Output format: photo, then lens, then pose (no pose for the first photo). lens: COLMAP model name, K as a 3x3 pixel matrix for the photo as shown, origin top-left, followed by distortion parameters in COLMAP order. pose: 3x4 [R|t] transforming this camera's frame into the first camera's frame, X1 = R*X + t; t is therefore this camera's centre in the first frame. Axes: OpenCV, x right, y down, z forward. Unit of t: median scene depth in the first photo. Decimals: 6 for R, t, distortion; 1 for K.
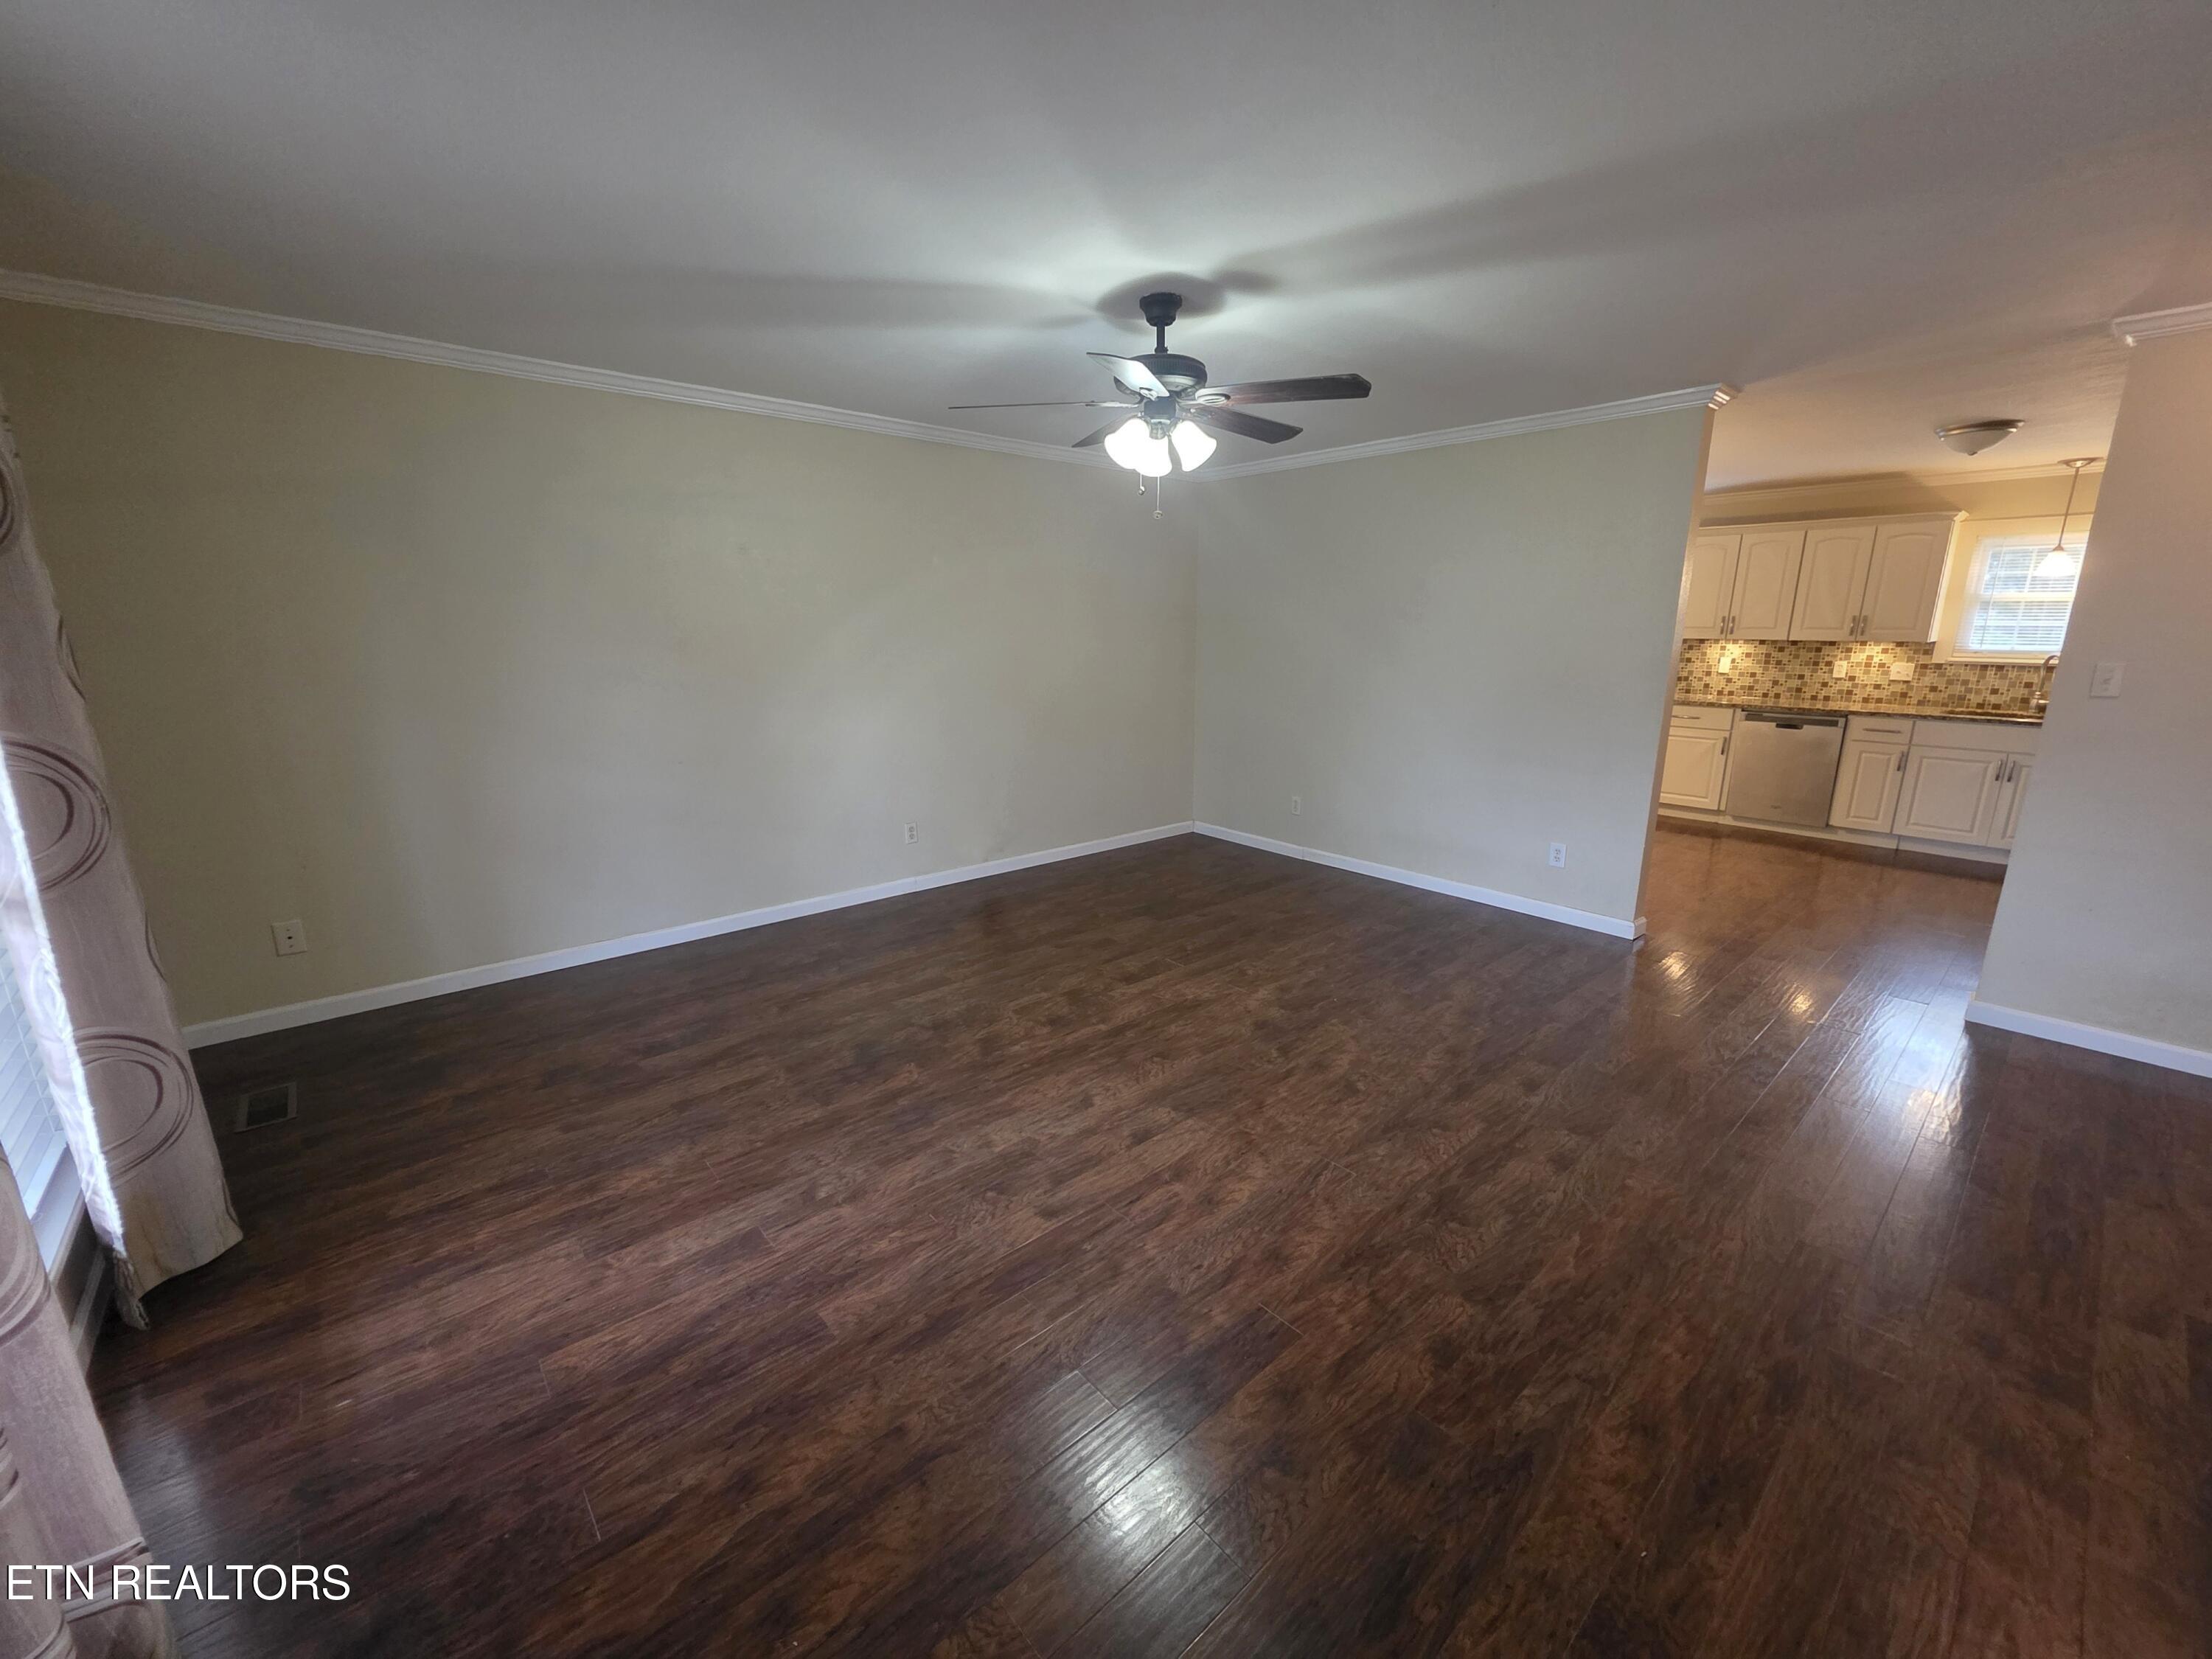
lens RADIAL K [[884.2, 0, 1107.3], [0, 884.2, 828.6], [0, 0, 1]] dist [0.001243, -0.000361]
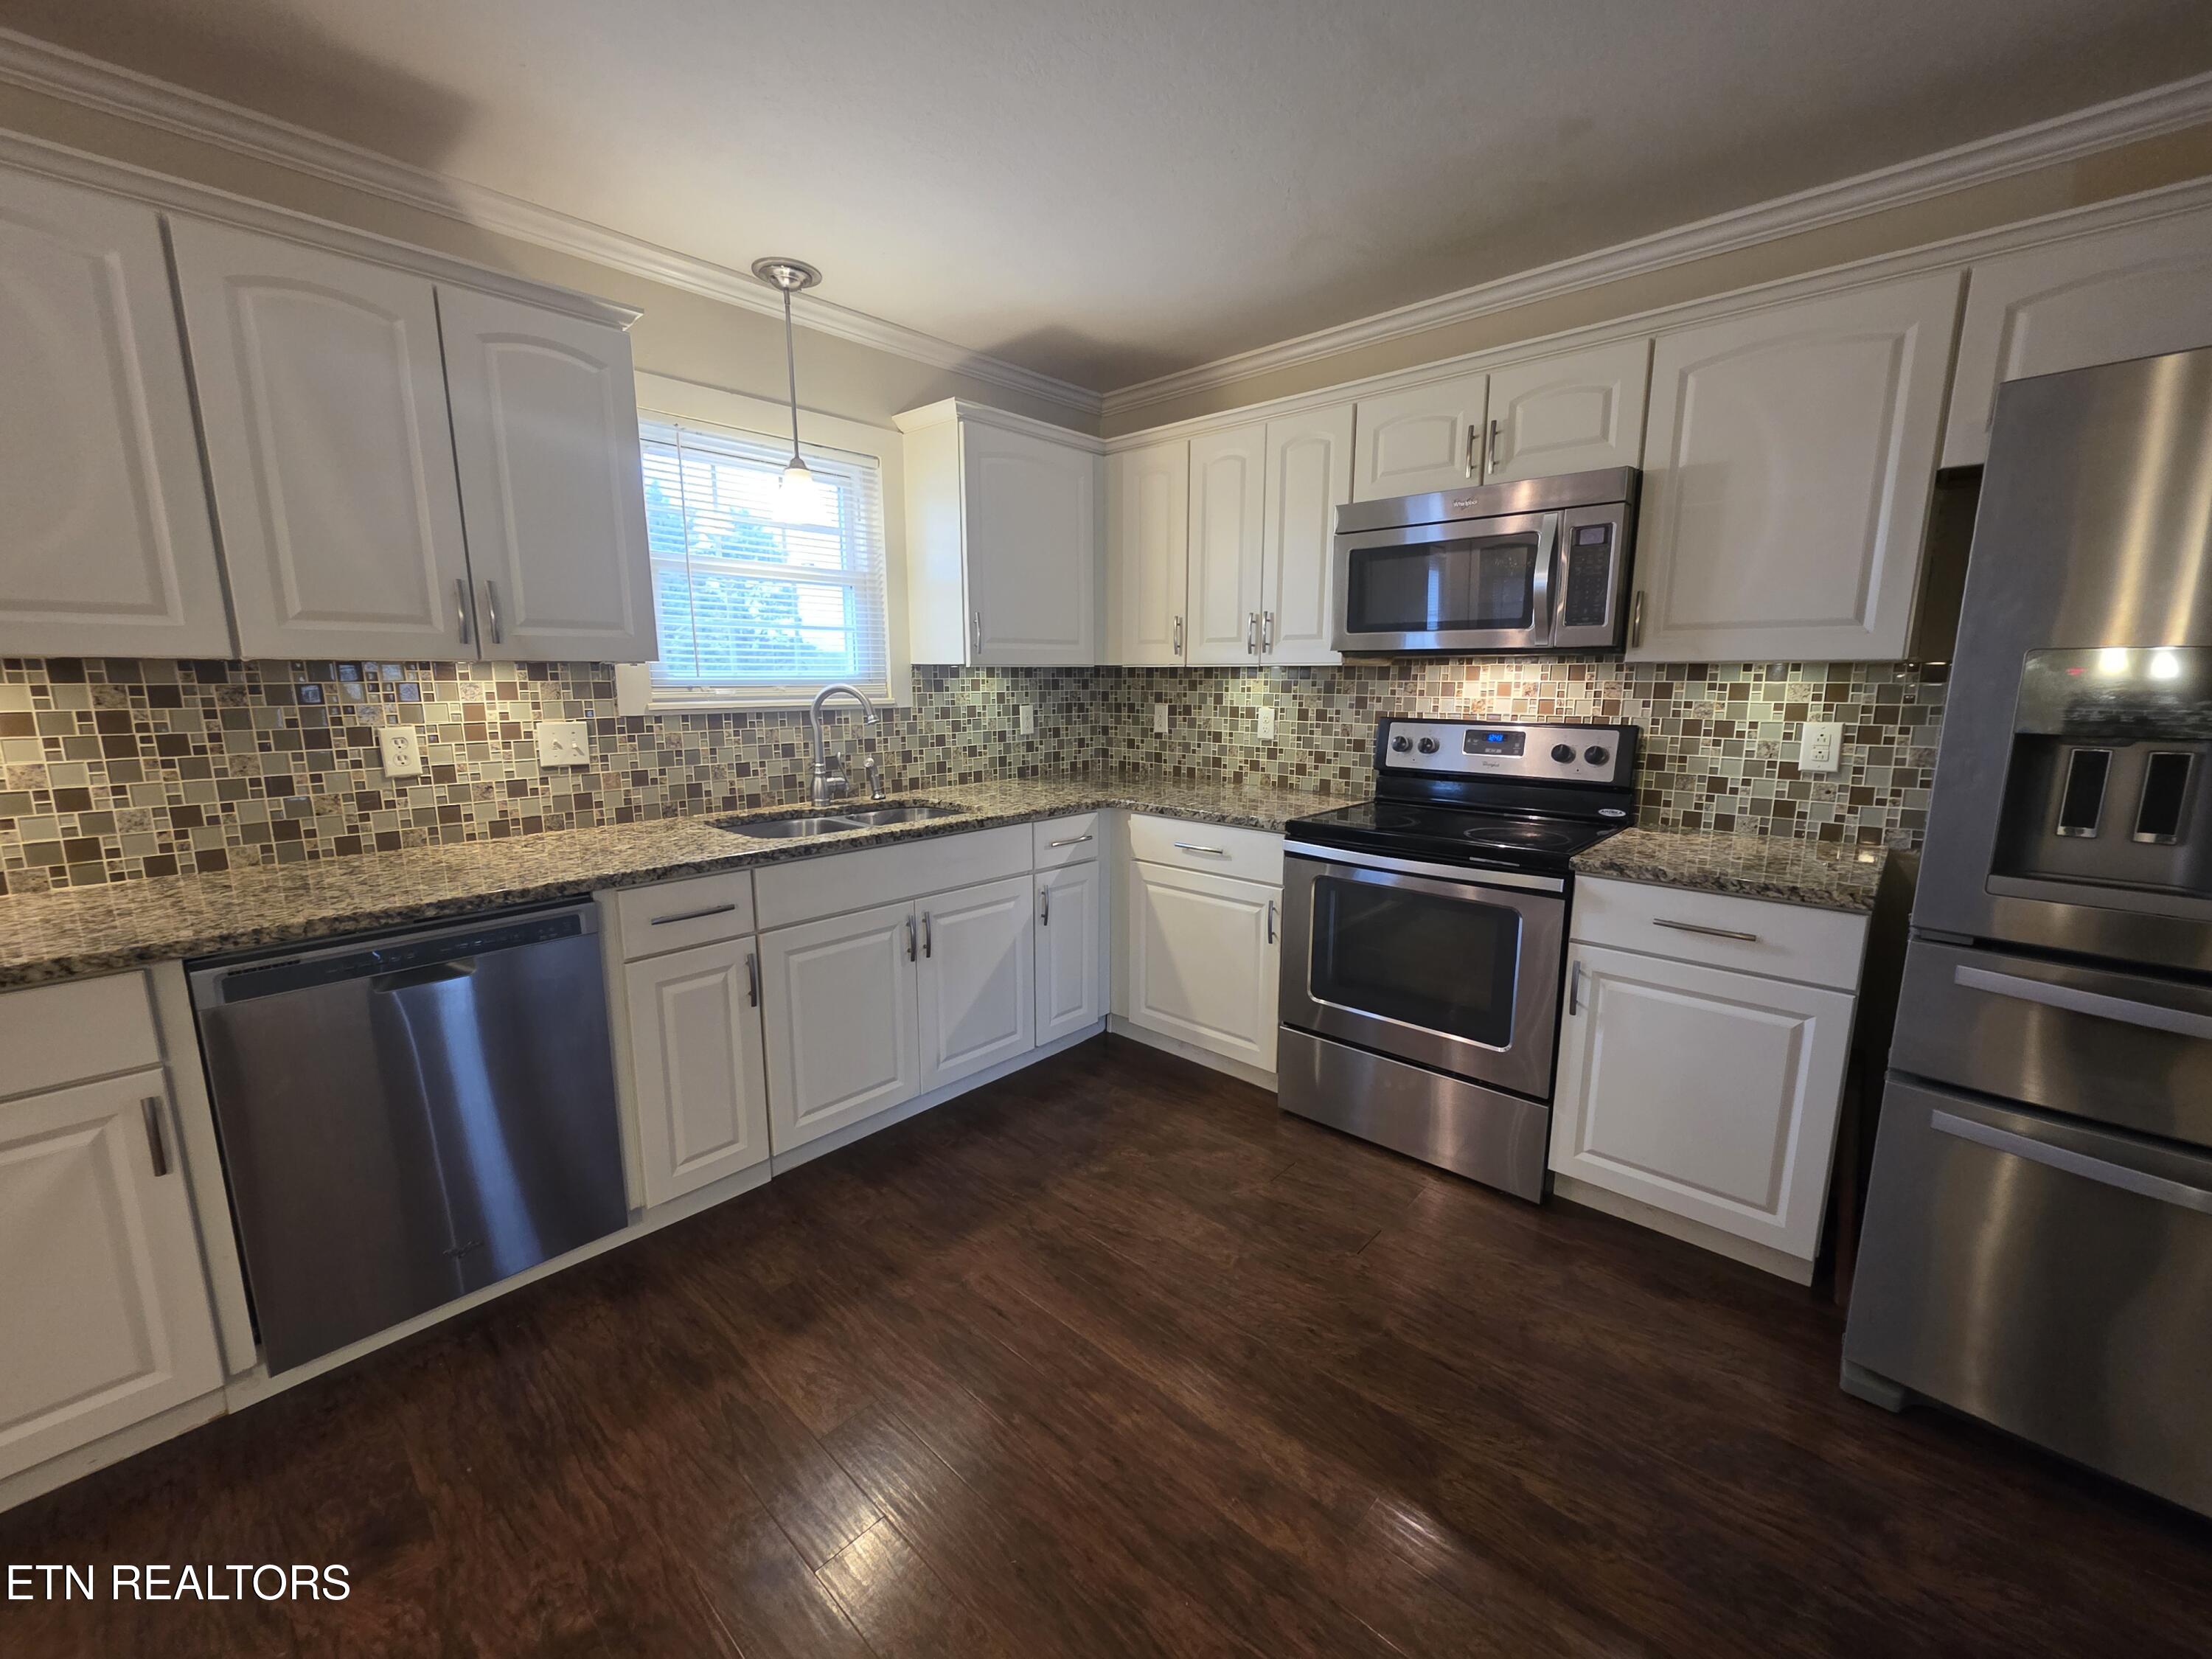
lens RADIAL K [[884.2, 0, 1110.7], [0, 884.2, 829.0], [0, 0, 1]] dist [0.001243, -0.000361]
pose [[-0.107361, -0.174678, 0.978755, 0.489353], [0.227540, 0.953999, 0.195219, -0.161429], [-0.967832, 0.243665, -0.062676, 0.797823]]
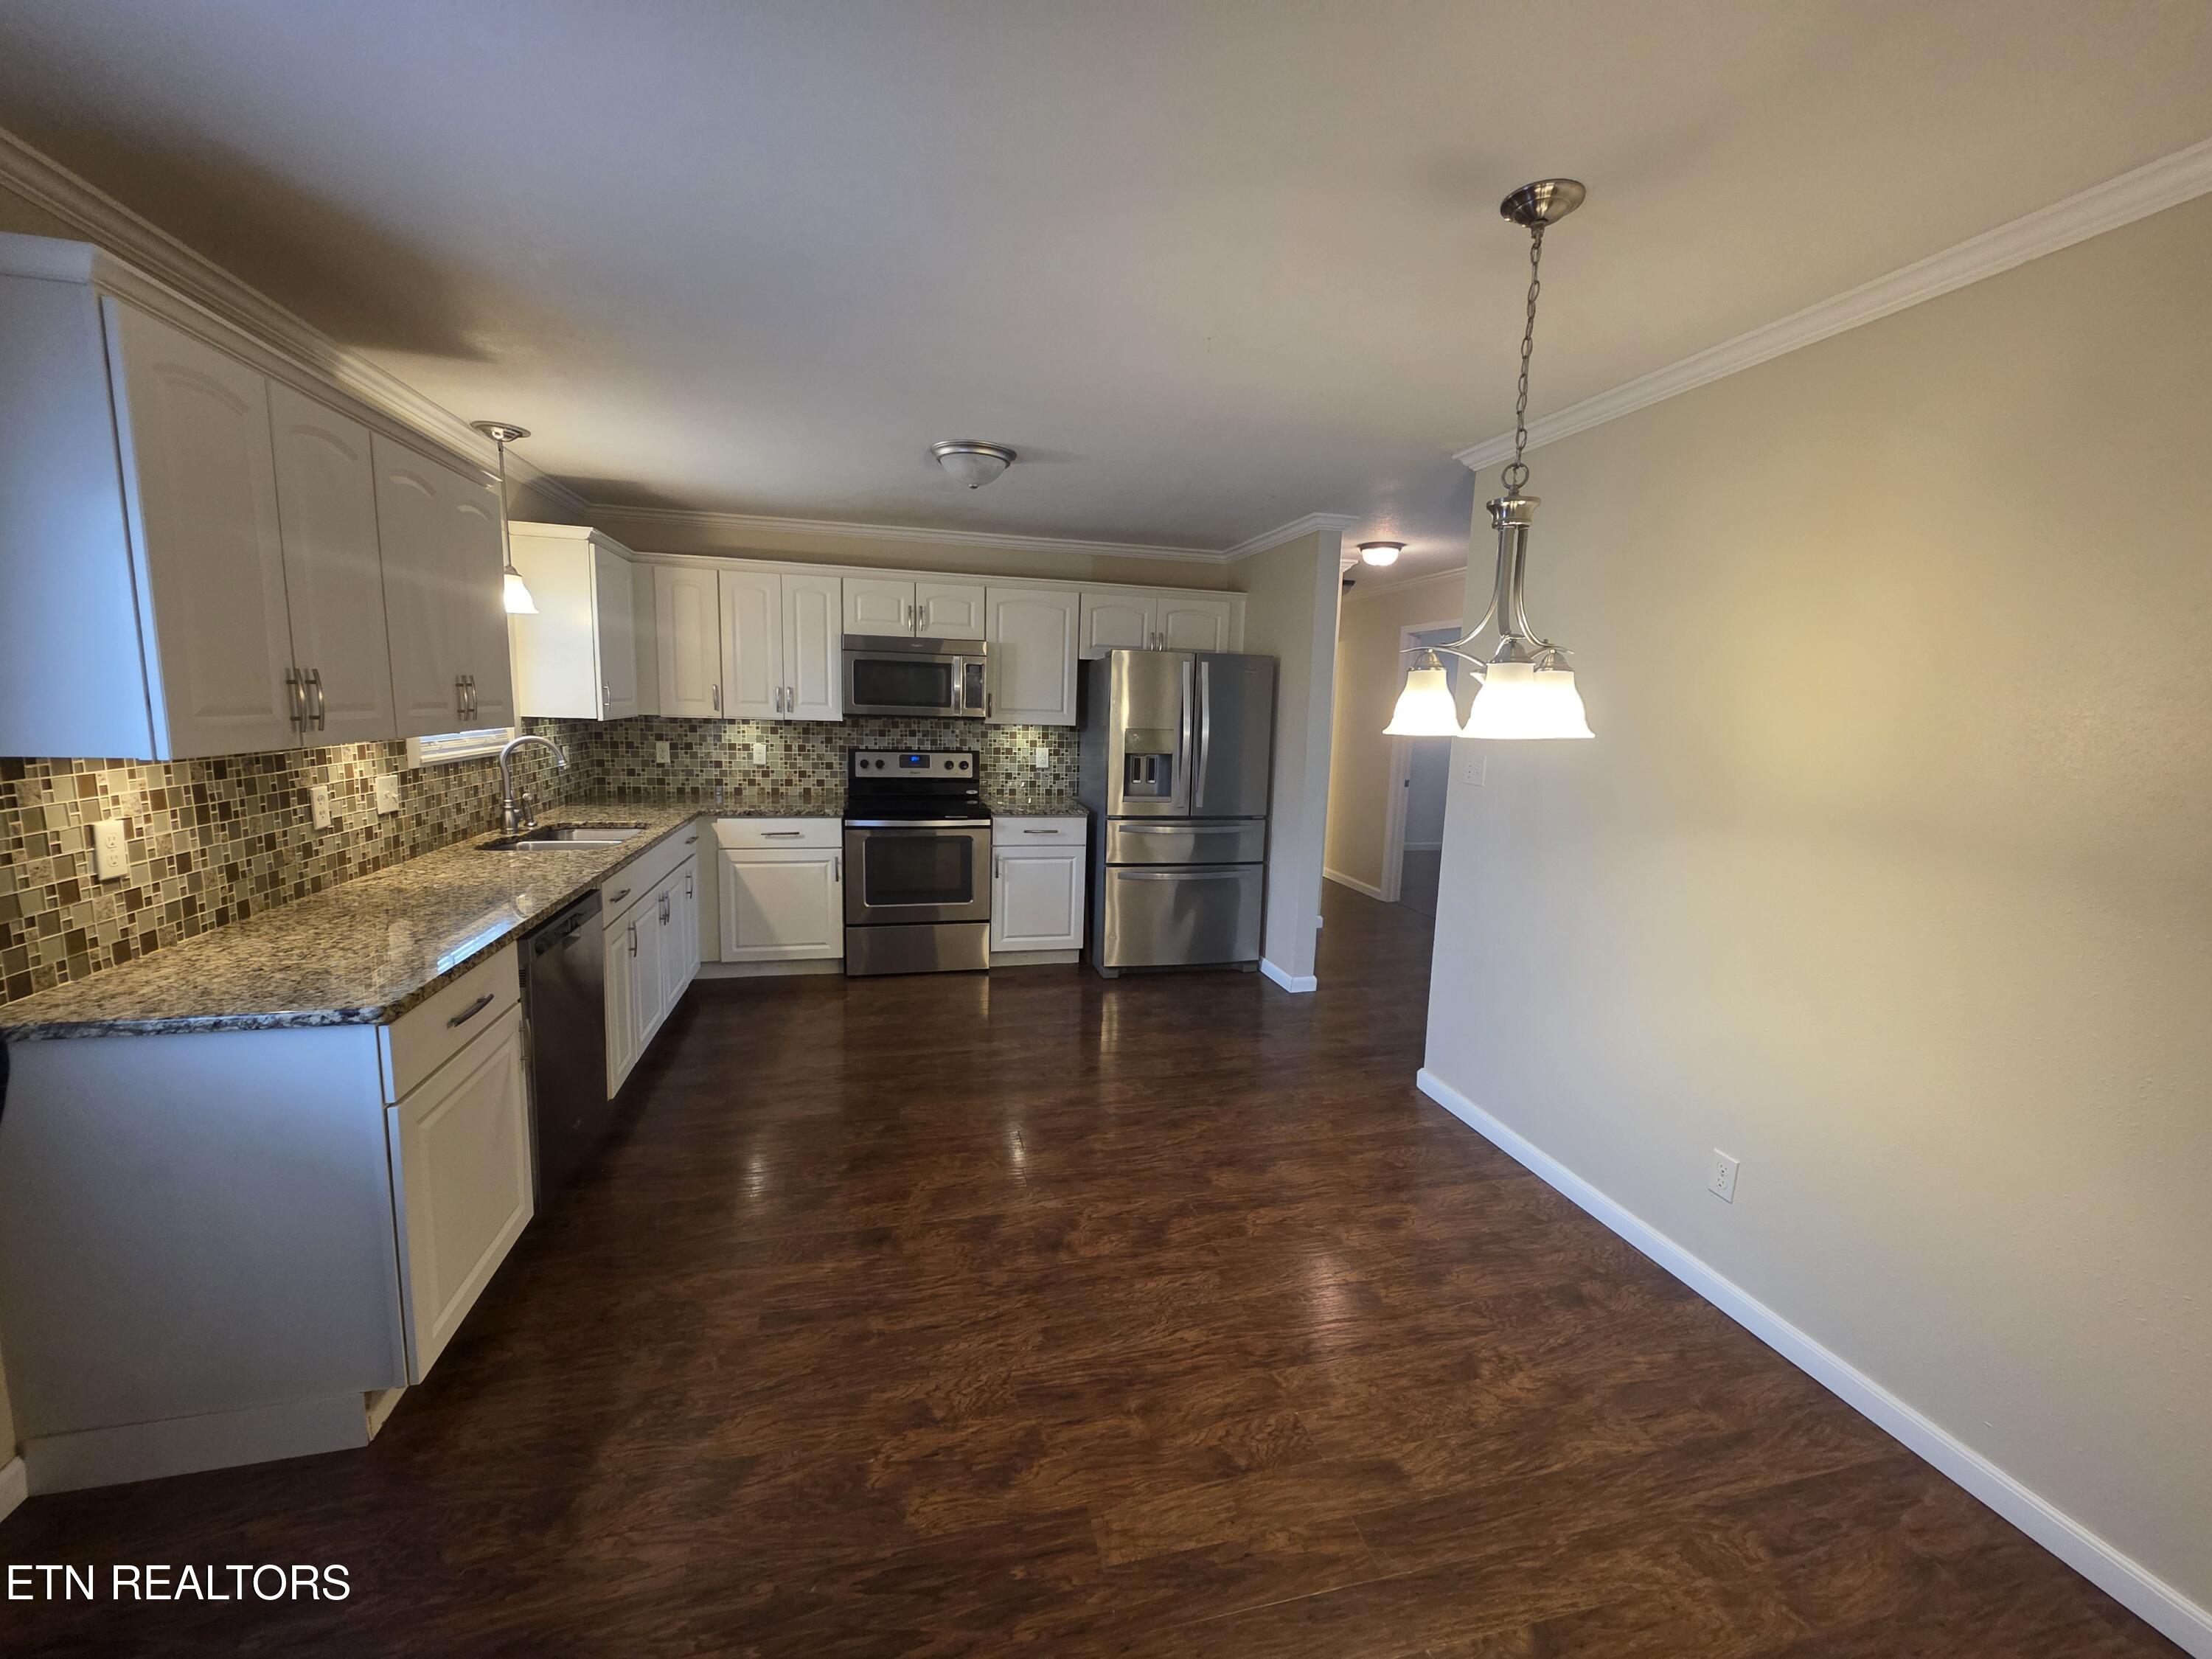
lens RADIAL K [[884.2, 0, 1106.7], [0, 884.2, 830.0], [0, 0, 1]] dist [0.001243, -0.000361]
pose [[-0.887434, -0.097180, 0.450575, 0.358061], [0.072888, 0.935637, 0.345357, -0.287899], [-0.455136, 0.339323, -0.823232, 1.202583]]
